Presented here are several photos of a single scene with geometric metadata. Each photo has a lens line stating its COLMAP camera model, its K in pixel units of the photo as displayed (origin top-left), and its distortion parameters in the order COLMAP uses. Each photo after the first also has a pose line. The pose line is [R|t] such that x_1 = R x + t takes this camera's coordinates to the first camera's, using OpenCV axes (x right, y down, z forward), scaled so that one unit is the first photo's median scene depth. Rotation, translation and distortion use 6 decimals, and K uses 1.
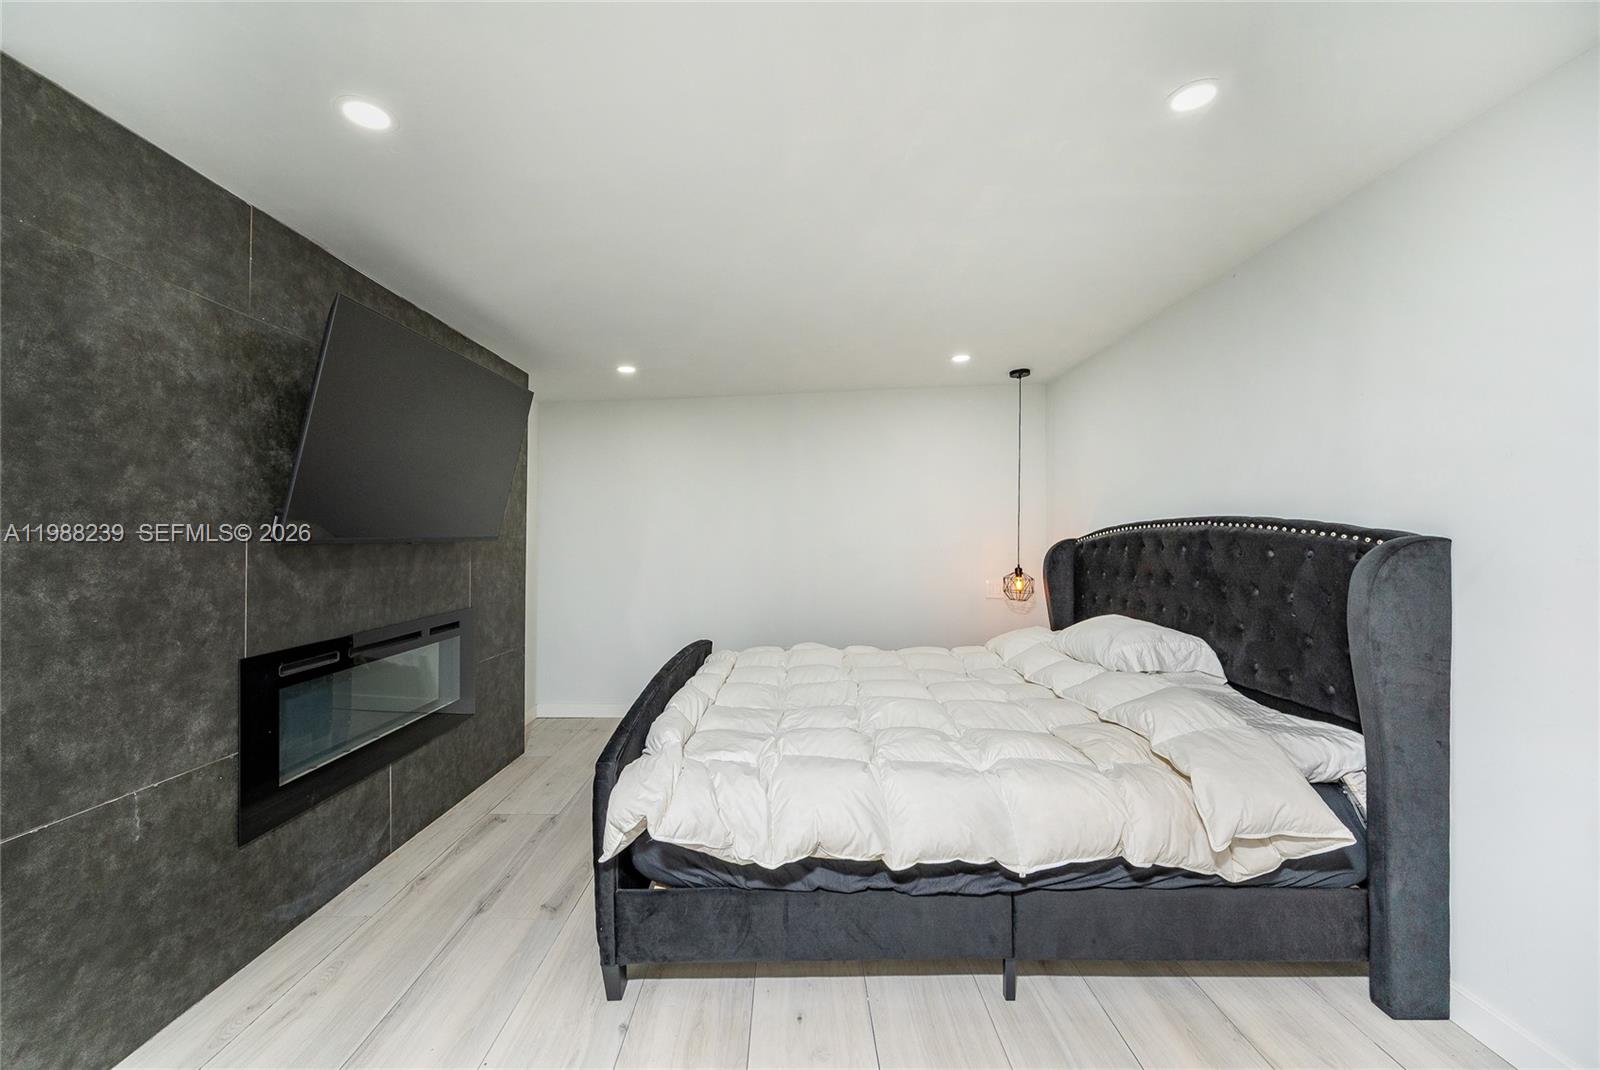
lens RADIAL K [[738.8, 0, 801.1], [0, 738.8, 559.8], [0, 0, 1]] dist [0.001127, -0.000530]
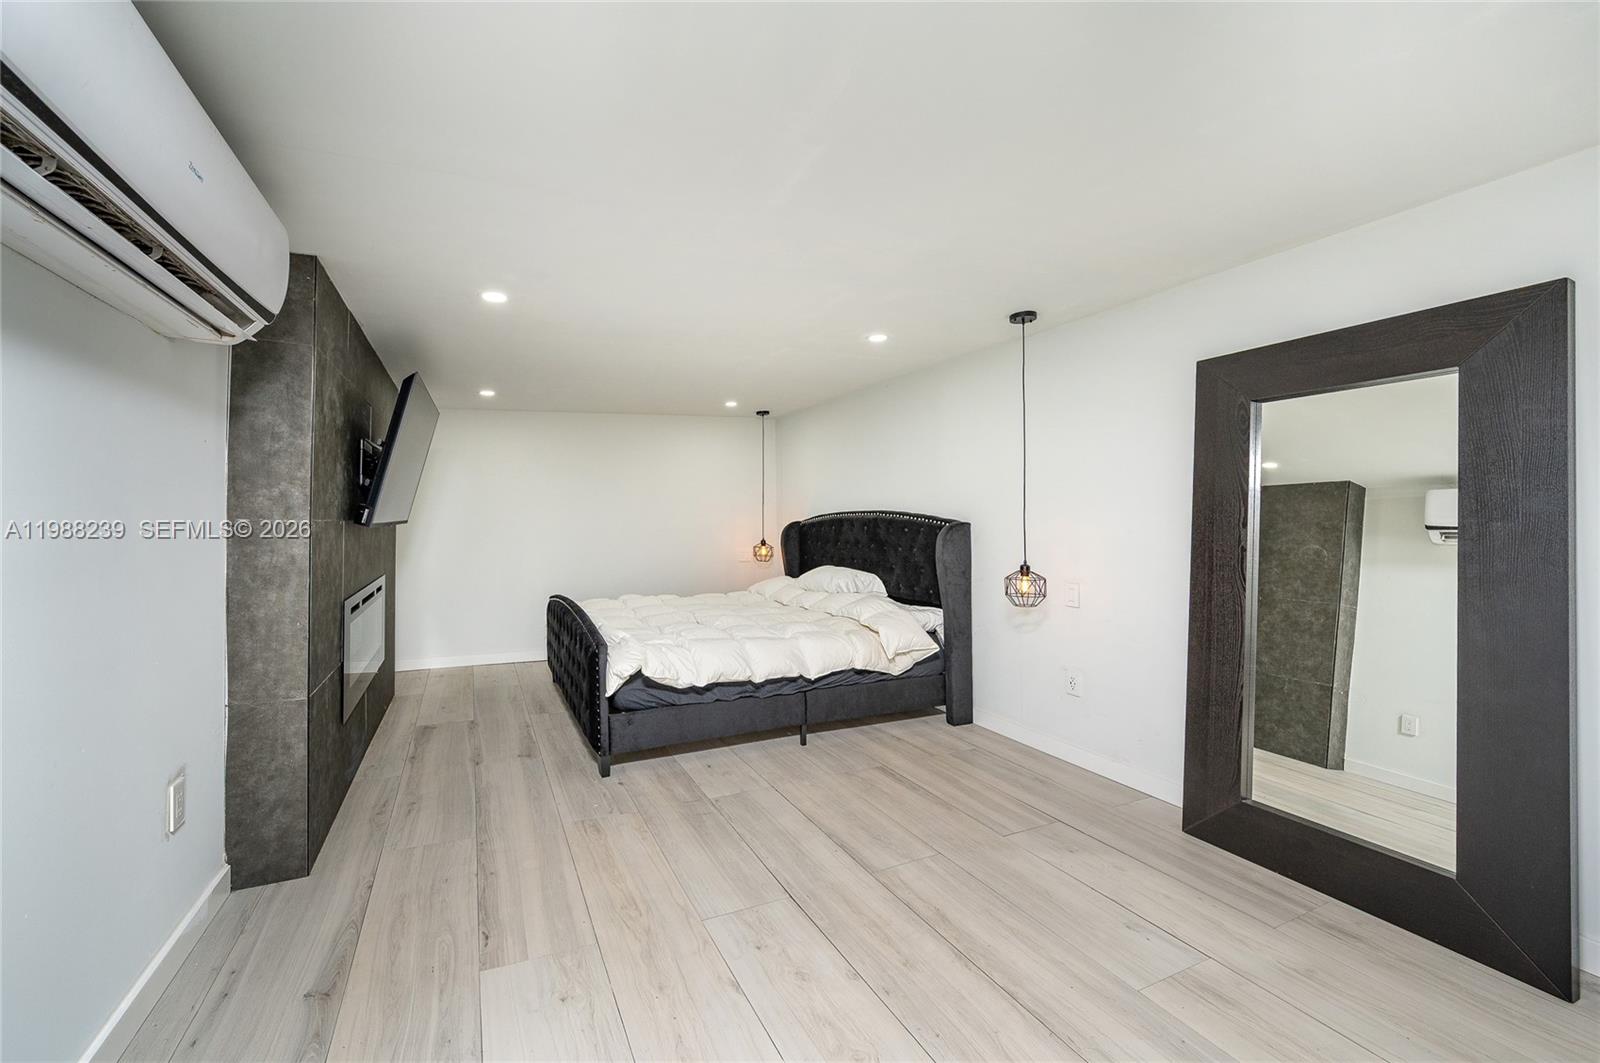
lens RADIAL K [[695.9, 0, 800.0], [0, 695.9, 531.5], [0, 0, 1]] dist [0.000169, -0.000073]
pose [[0.909649, -0.007702, 0.415307, -0.461306], [0.011167, 0.999920, -0.005916, 0.005218], [-0.415228, 0.010019, 0.909662, -0.673326]]
